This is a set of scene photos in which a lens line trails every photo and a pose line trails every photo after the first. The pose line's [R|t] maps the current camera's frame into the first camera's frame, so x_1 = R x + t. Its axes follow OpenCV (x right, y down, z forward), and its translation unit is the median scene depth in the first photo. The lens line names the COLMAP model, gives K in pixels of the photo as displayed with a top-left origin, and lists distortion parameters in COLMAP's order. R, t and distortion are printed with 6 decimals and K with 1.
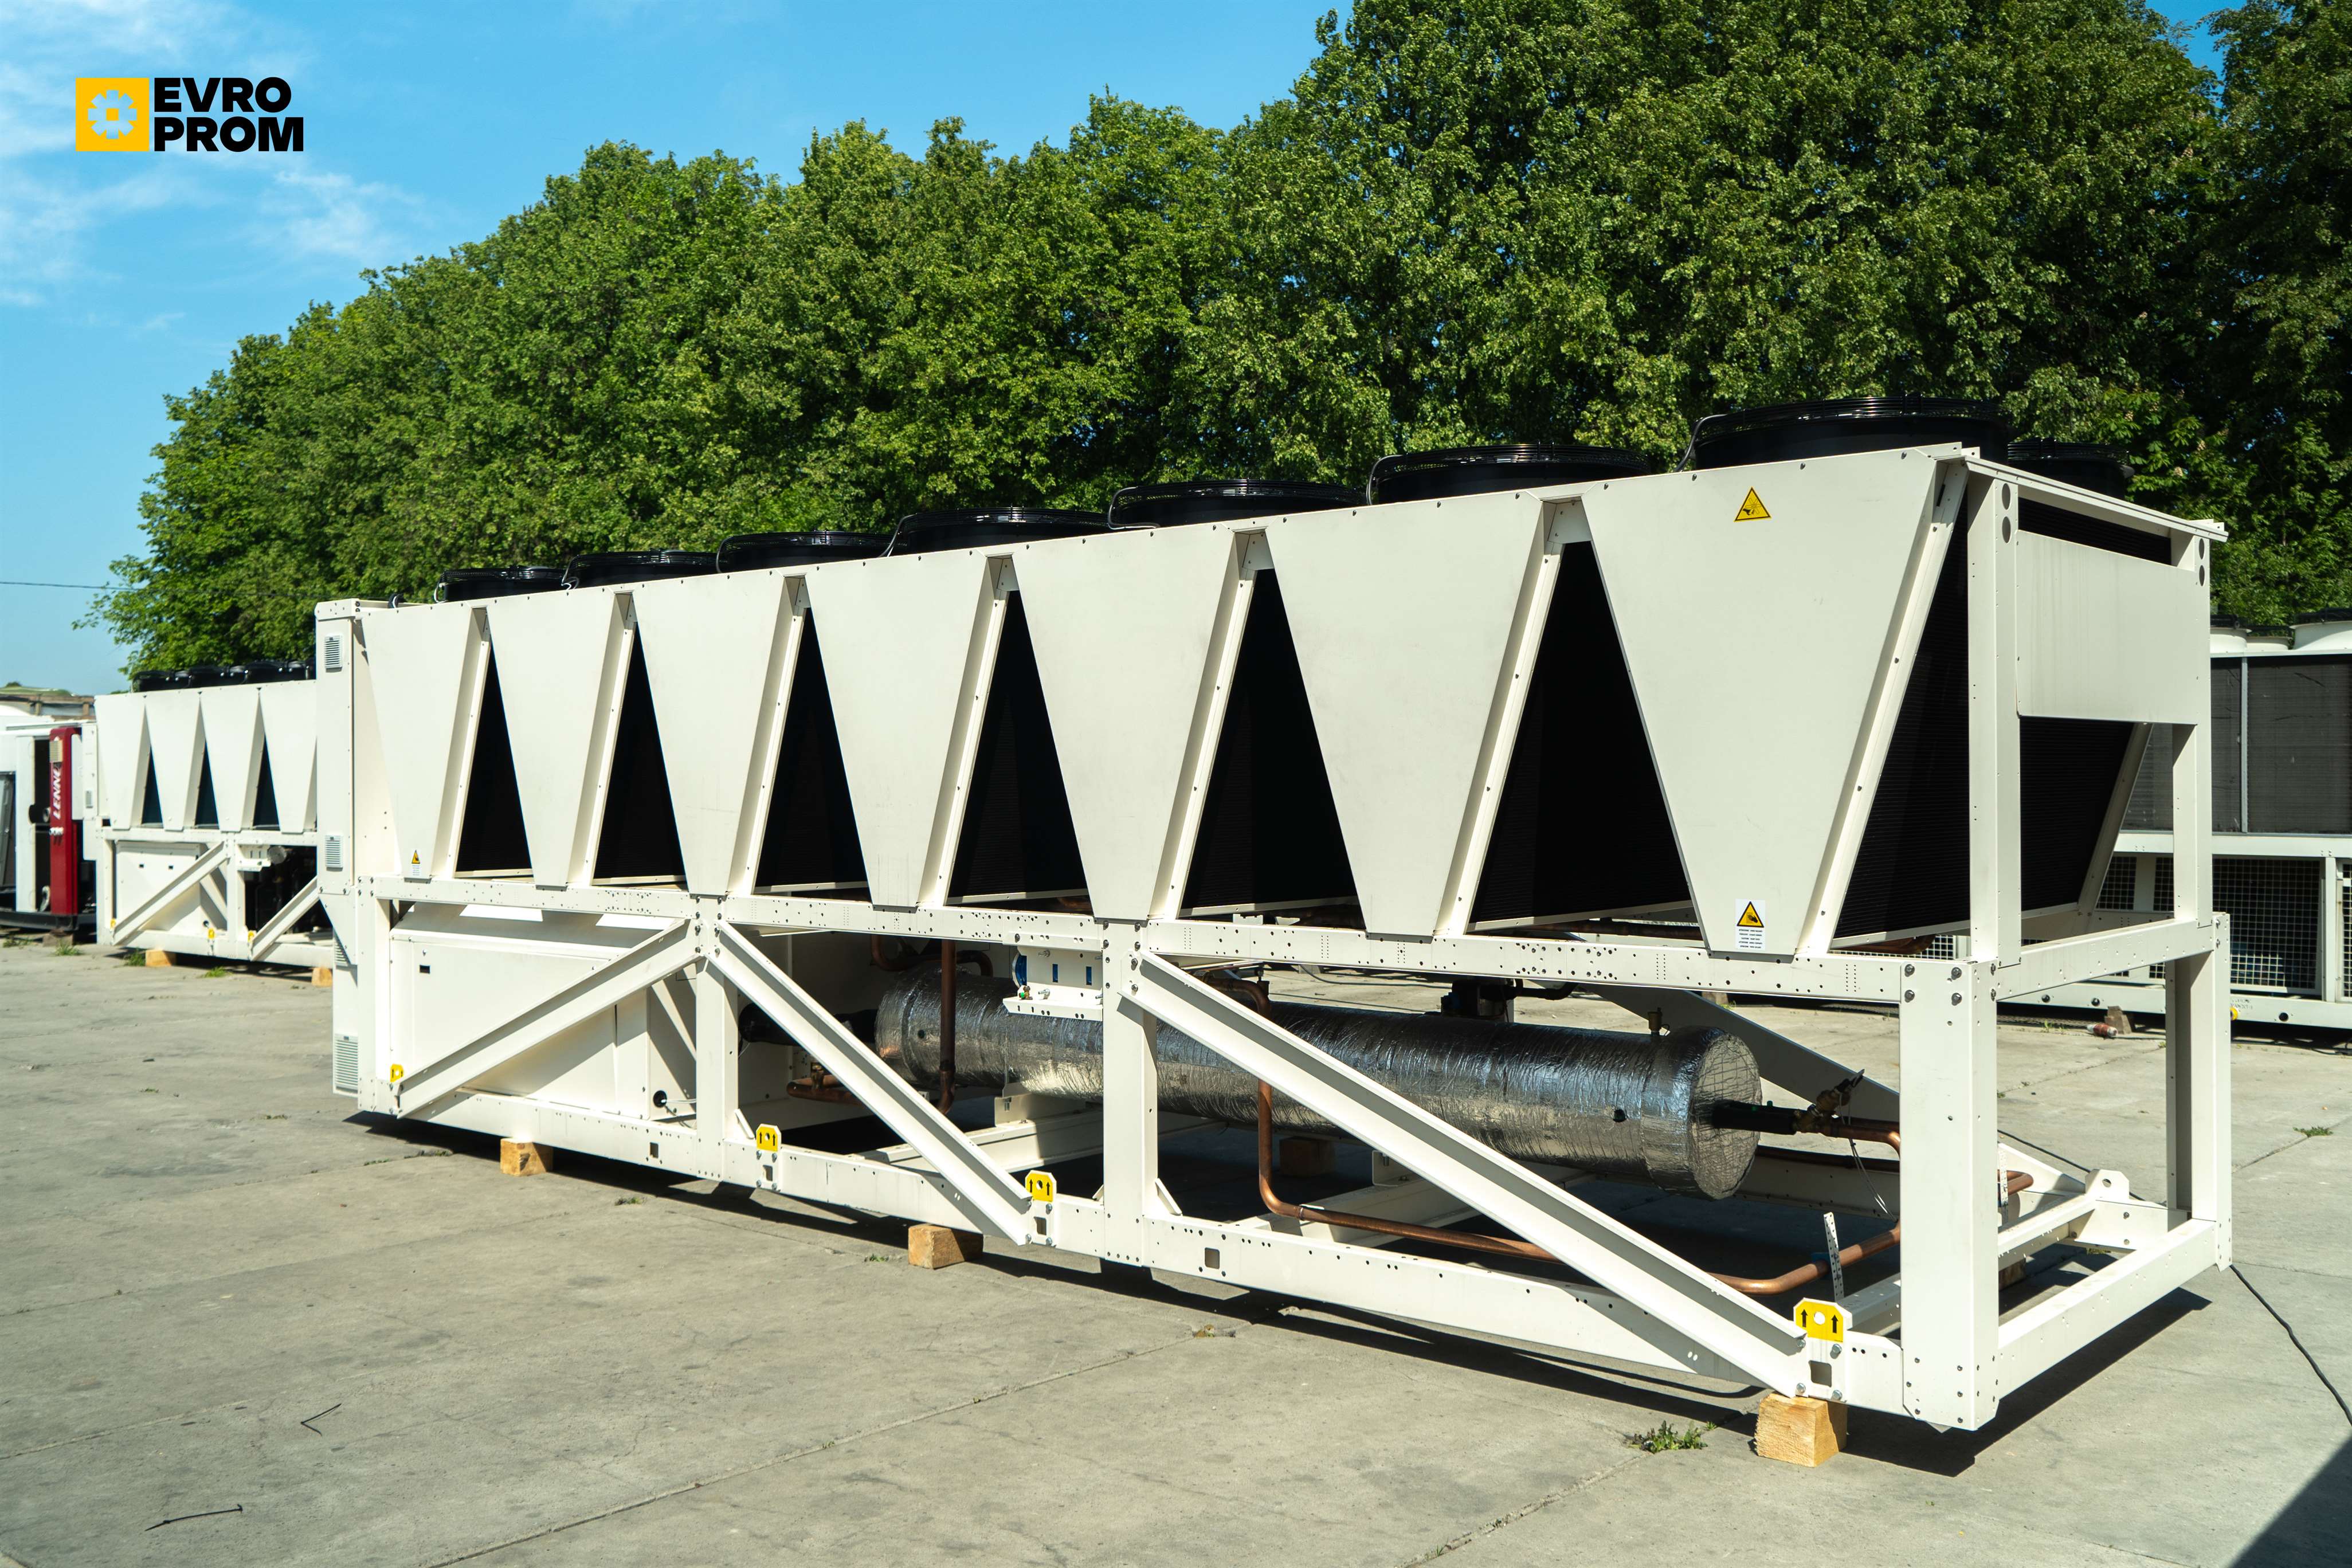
lens RADIAL K [[2139.7, 0, 1179.3], [0, 2139.7, 811.5], [0, 0, 1]] dist [-0.026313, 0.076256]
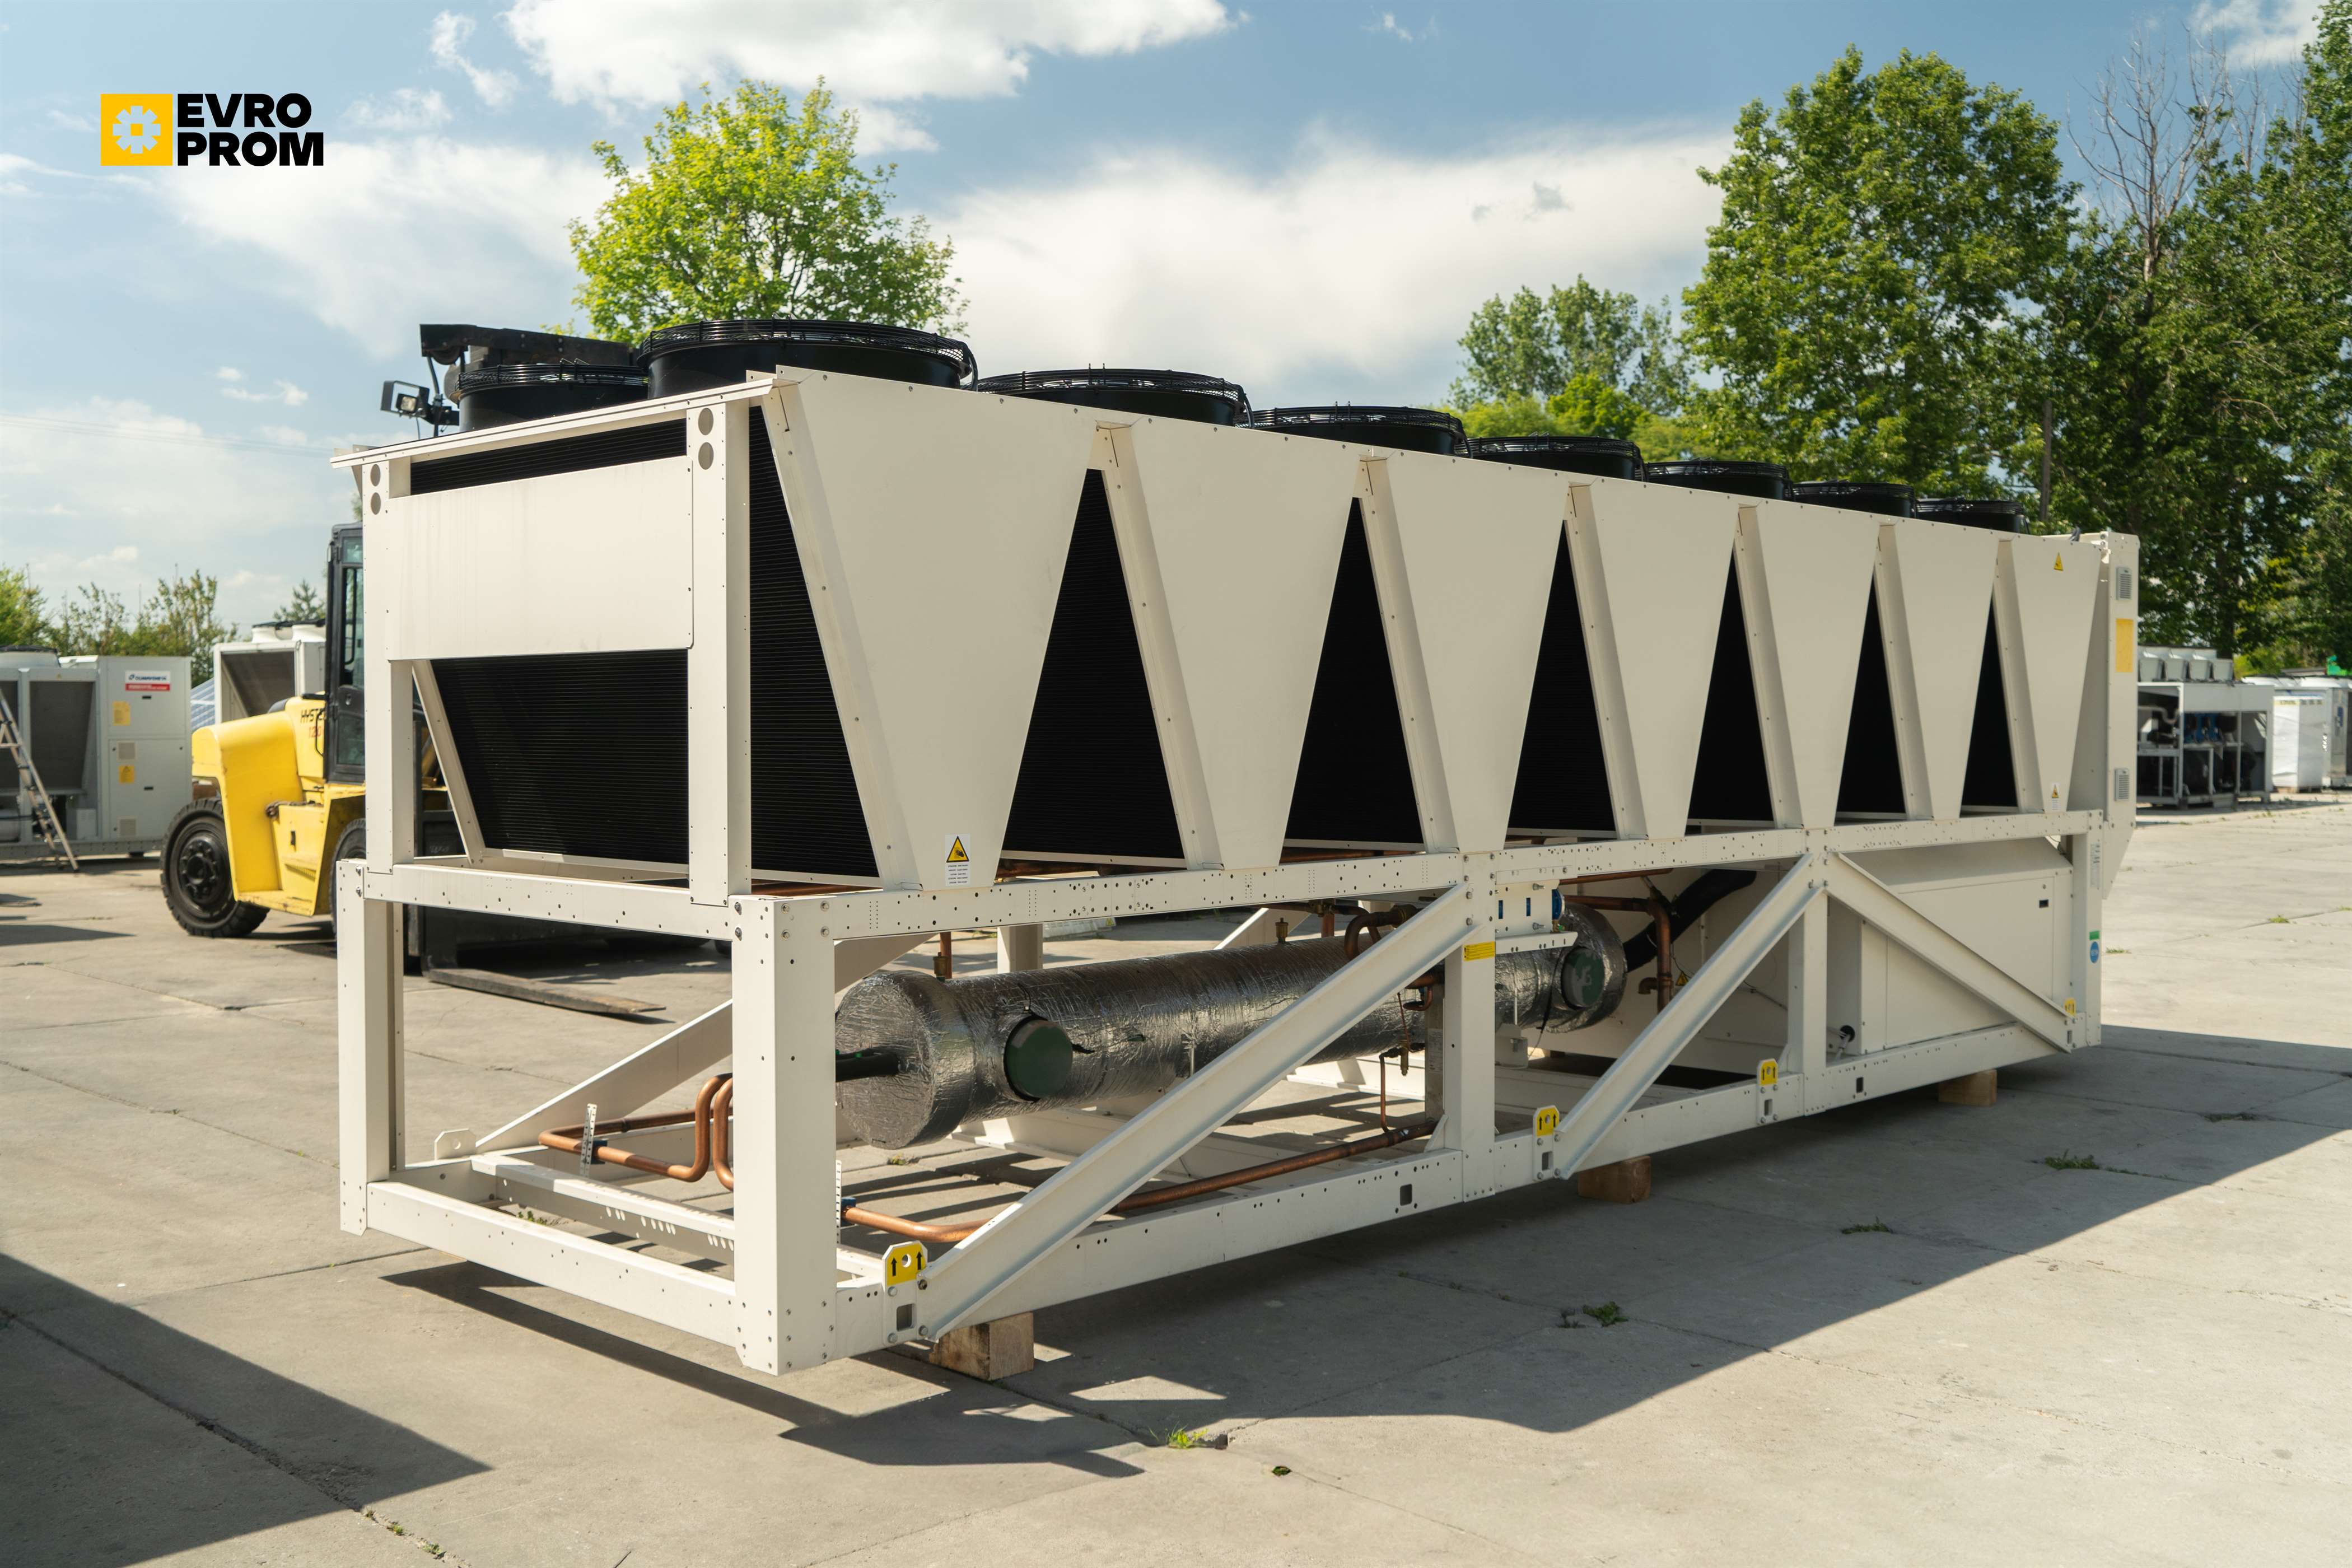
lens RADIAL K [[2265.1, 0, 1172.0], [0, 2265.1, 799.0], [0, 0, 1]] dist [-0.034269, 0.115655]
pose [[0.057249, -0.029787, 0.997915, -1.312454], [0.019186, 0.999403, 0.028731, -0.011868], [-0.998176, 0.017501, 0.057787, 1.280584]]
